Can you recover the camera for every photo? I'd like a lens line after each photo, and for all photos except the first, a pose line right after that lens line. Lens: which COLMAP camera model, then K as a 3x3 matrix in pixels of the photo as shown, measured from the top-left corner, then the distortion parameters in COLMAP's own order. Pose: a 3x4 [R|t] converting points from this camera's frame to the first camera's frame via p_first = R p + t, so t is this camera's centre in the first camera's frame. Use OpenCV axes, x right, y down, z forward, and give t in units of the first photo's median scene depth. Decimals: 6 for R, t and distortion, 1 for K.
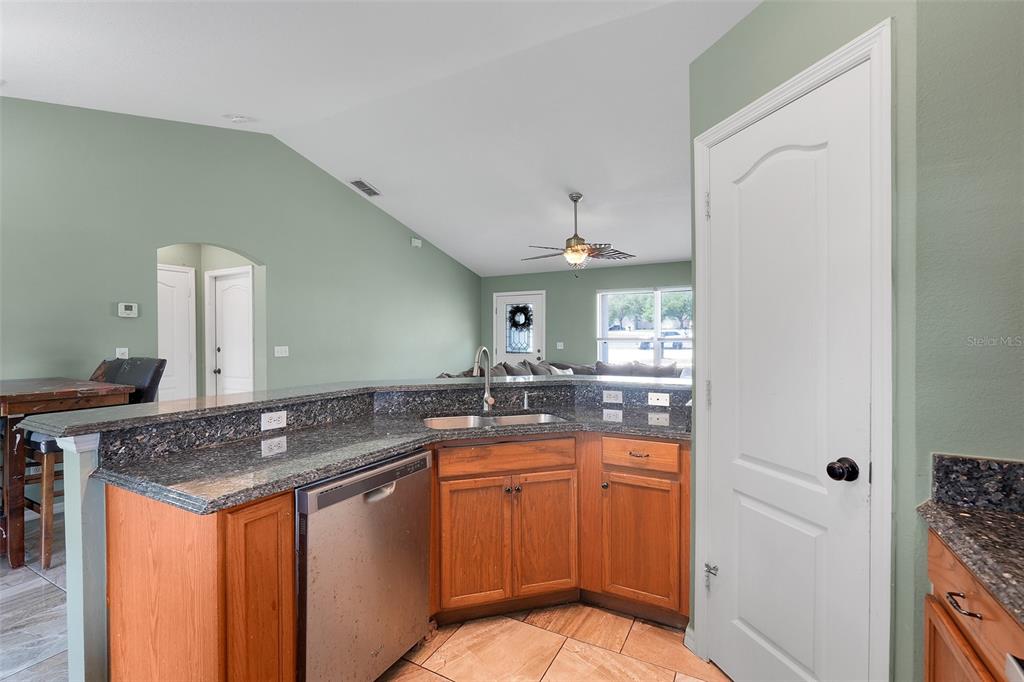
lens RADIAL K [[461.8, 0, 505.3], [0, 461.8, 337.9], [0, 0, 1]] dist [-0.001214, -0.000205]
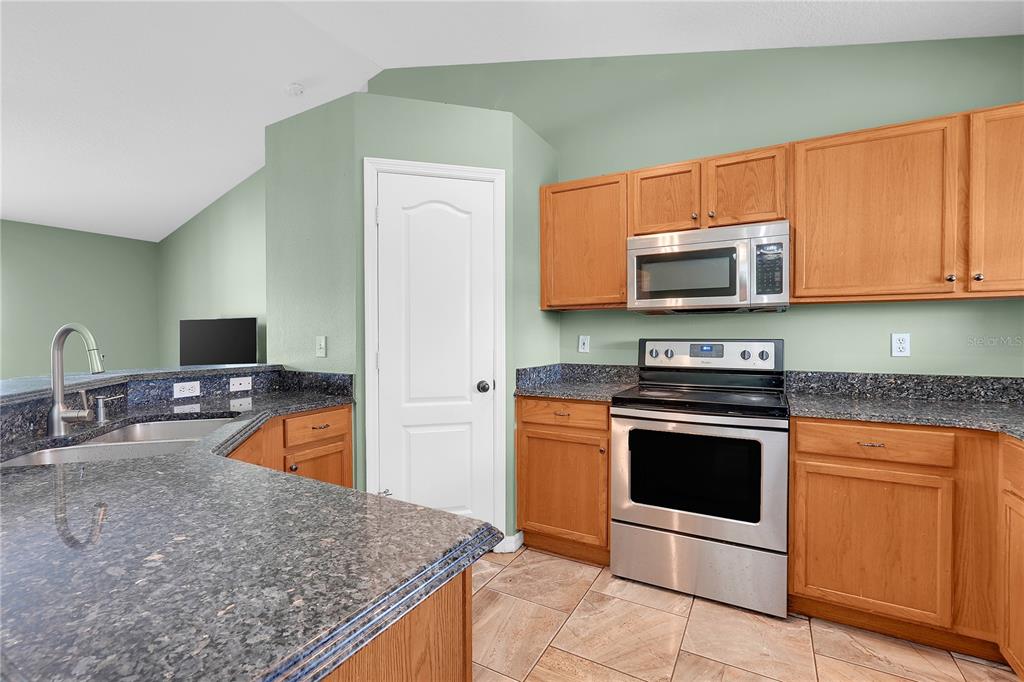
lens RADIAL K [[461.8, 0, 505.3], [0, 461.8, 337.9], [0, 0, 1]] dist [-0.001214, -0.000205]
pose [[0.020788, -0.007408, 0.999756, -0.612279], [0.003912, 0.999965, 0.007329, 0.034073], [-0.999776, 0.003759, 0.020817, 0.442683]]
